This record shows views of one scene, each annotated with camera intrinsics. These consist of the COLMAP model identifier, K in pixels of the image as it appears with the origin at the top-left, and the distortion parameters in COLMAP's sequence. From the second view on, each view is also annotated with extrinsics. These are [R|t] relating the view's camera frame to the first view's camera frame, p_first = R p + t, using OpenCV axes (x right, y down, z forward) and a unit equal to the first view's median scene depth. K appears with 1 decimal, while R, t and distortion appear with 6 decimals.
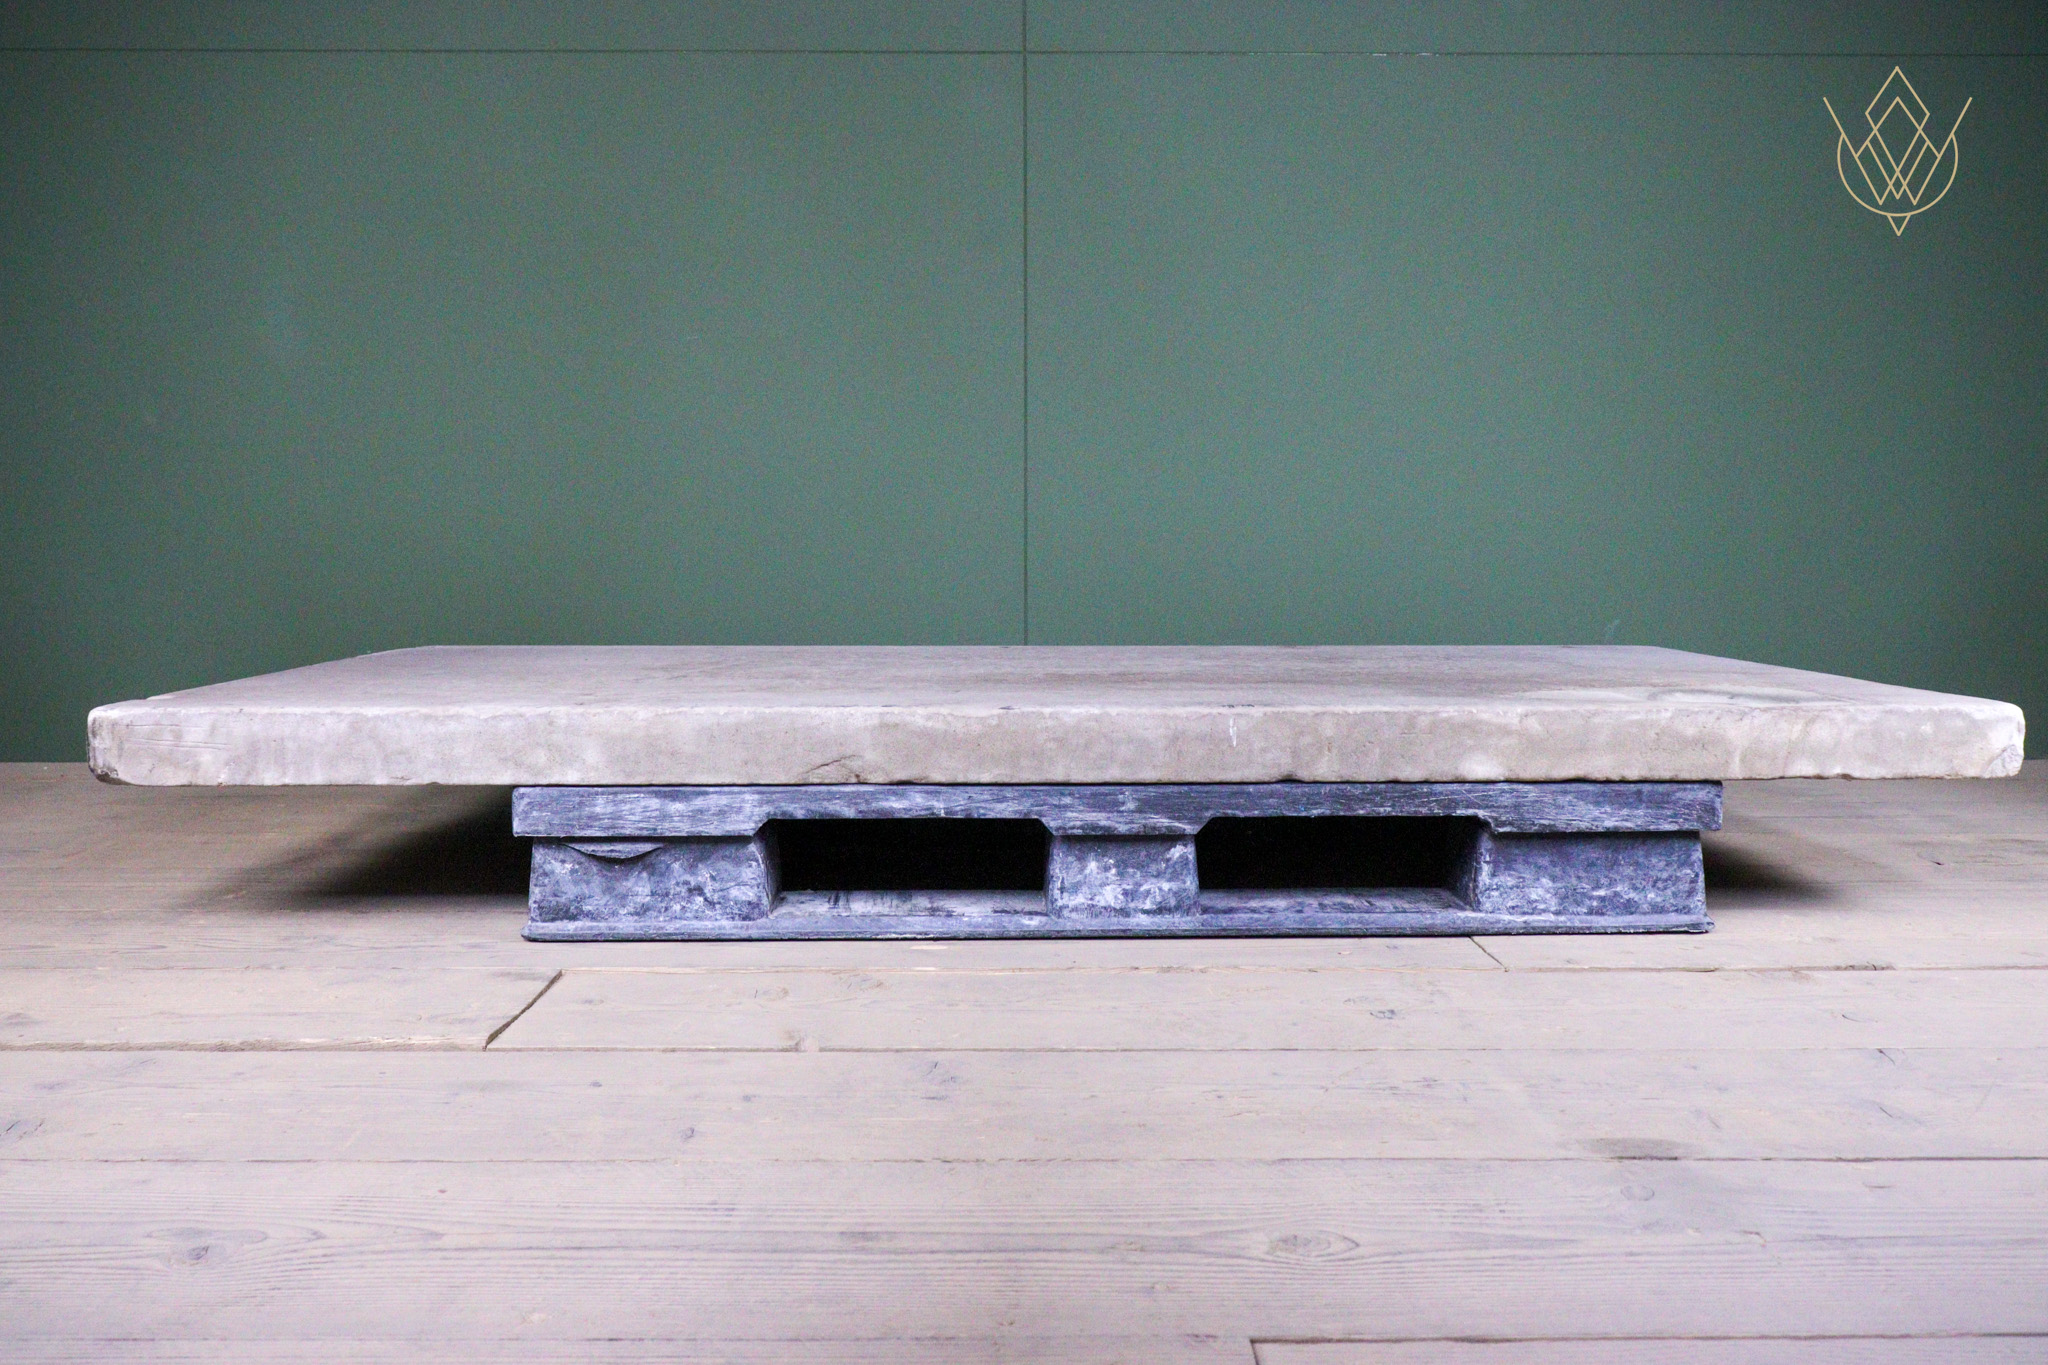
lens RADIAL K [[1634.2, 0, 1022.9], [0, 1634.2, 688.3], [0, 0, 1]] dist [-0.002985, 0.002364]
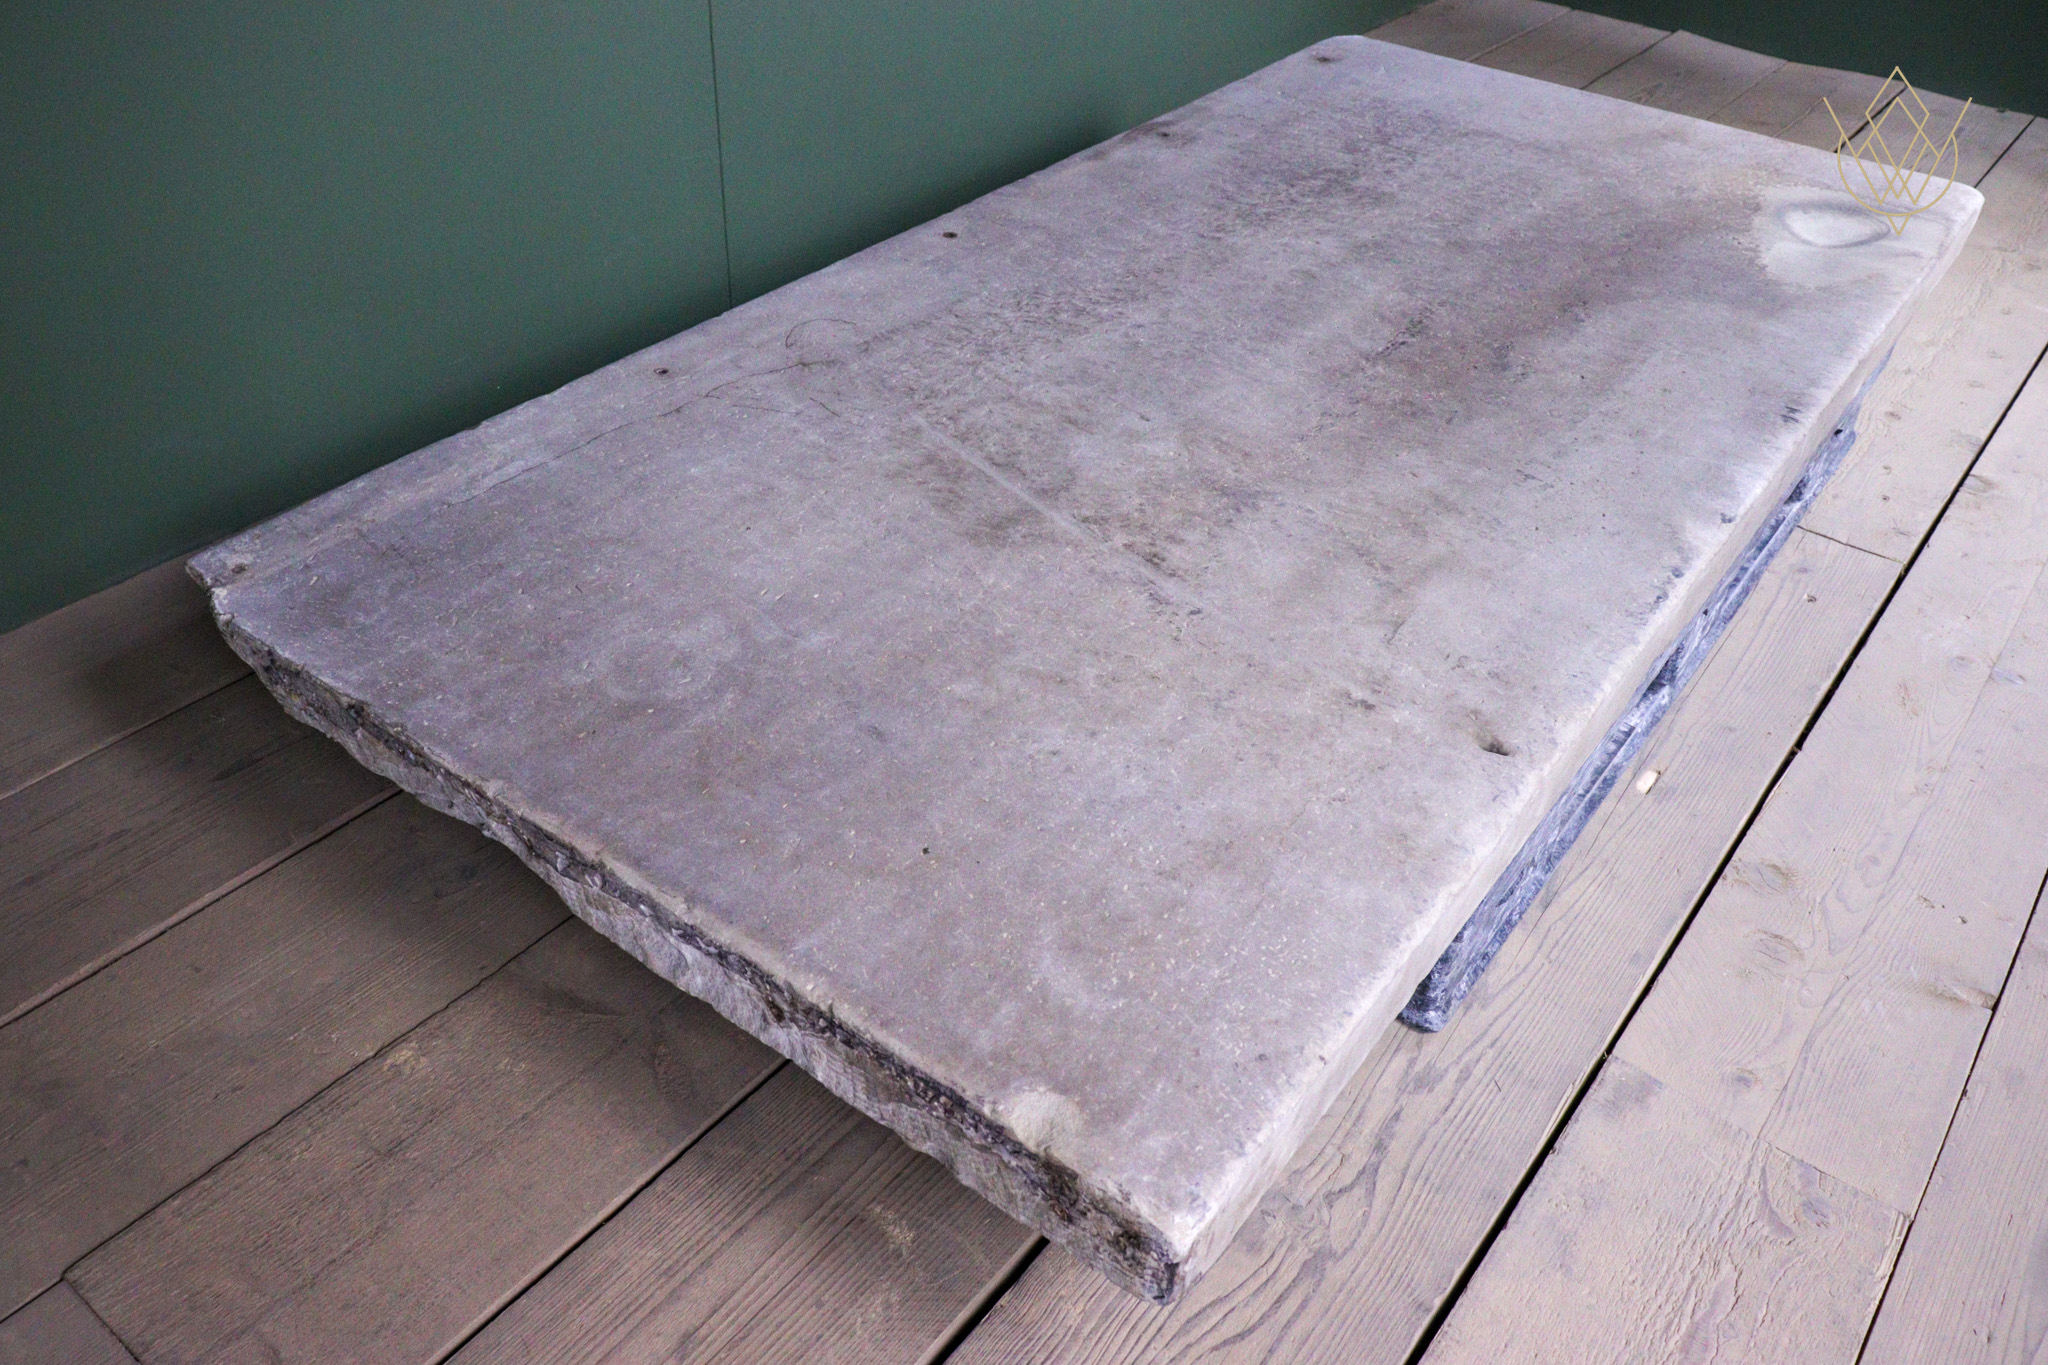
lens RADIAL K [[1634.2, 0, 1029.7], [0, 1634.2, 677.7], [0, 0, 1]] dist [-0.002985, 0.002364]
pose [[0.618192, -0.461290, 0.636436, -0.830937], [0.024823, 0.820740, 0.570763, -0.422804], [-0.785635, -0.337043, 0.518825, 0.808046]]
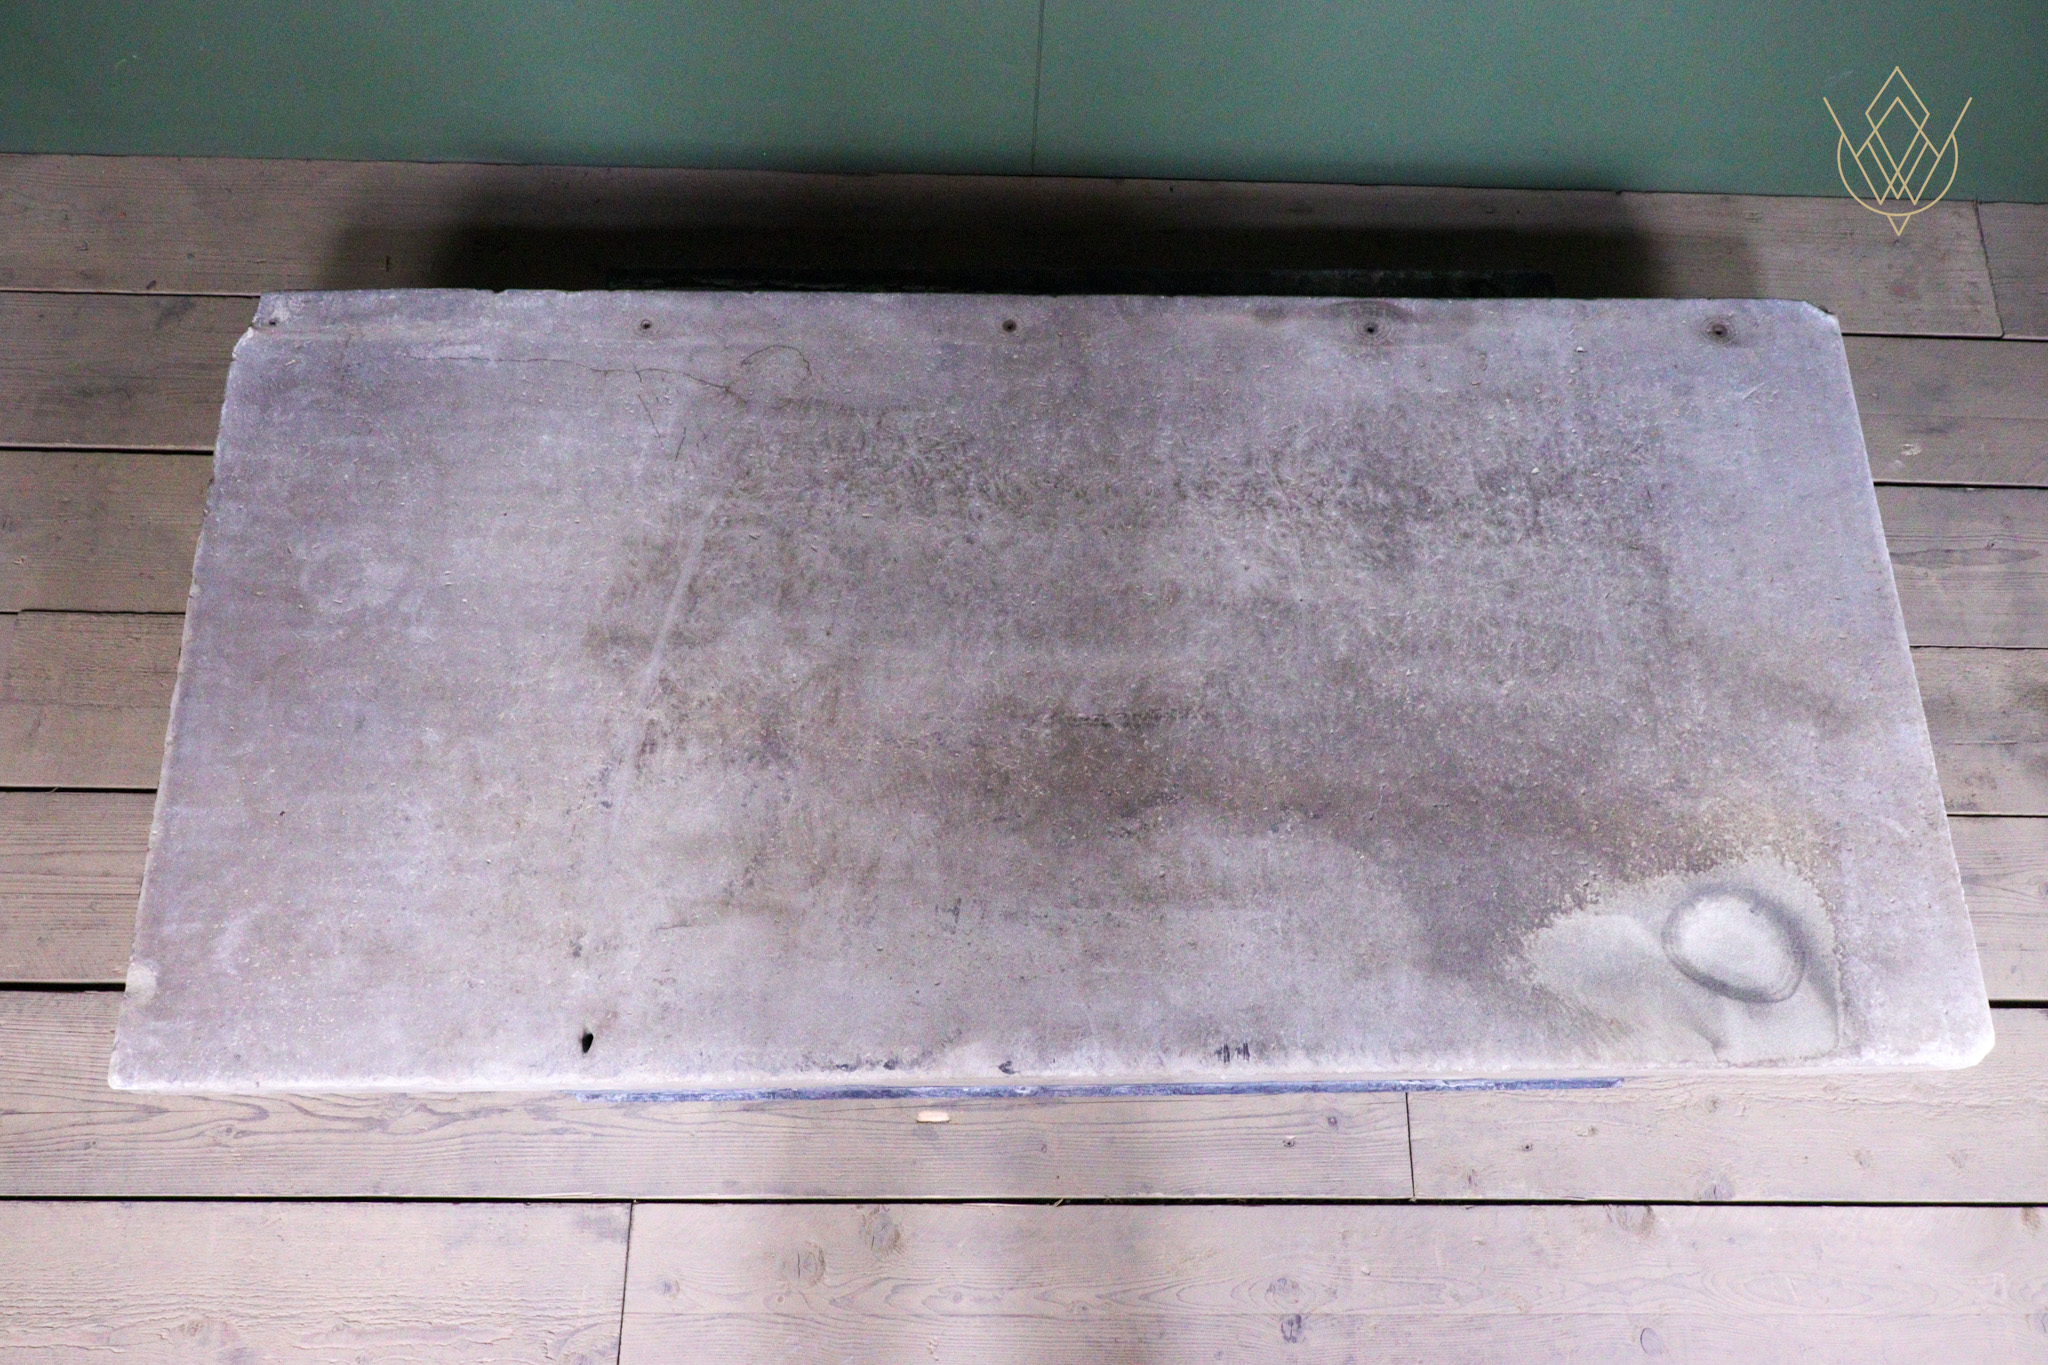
lens RADIAL K [[1634.2, 0, 1025.1], [0, 1634.2, 689.4], [0, 0, 1]] dist [-0.002985, 0.002364]
pose [[0.999319, 0.023773, 0.028219, -0.032872], [-0.035679, 0.427597, 0.903265, -1.009504], [0.009407, -0.903657, 0.428154, 0.772838]]
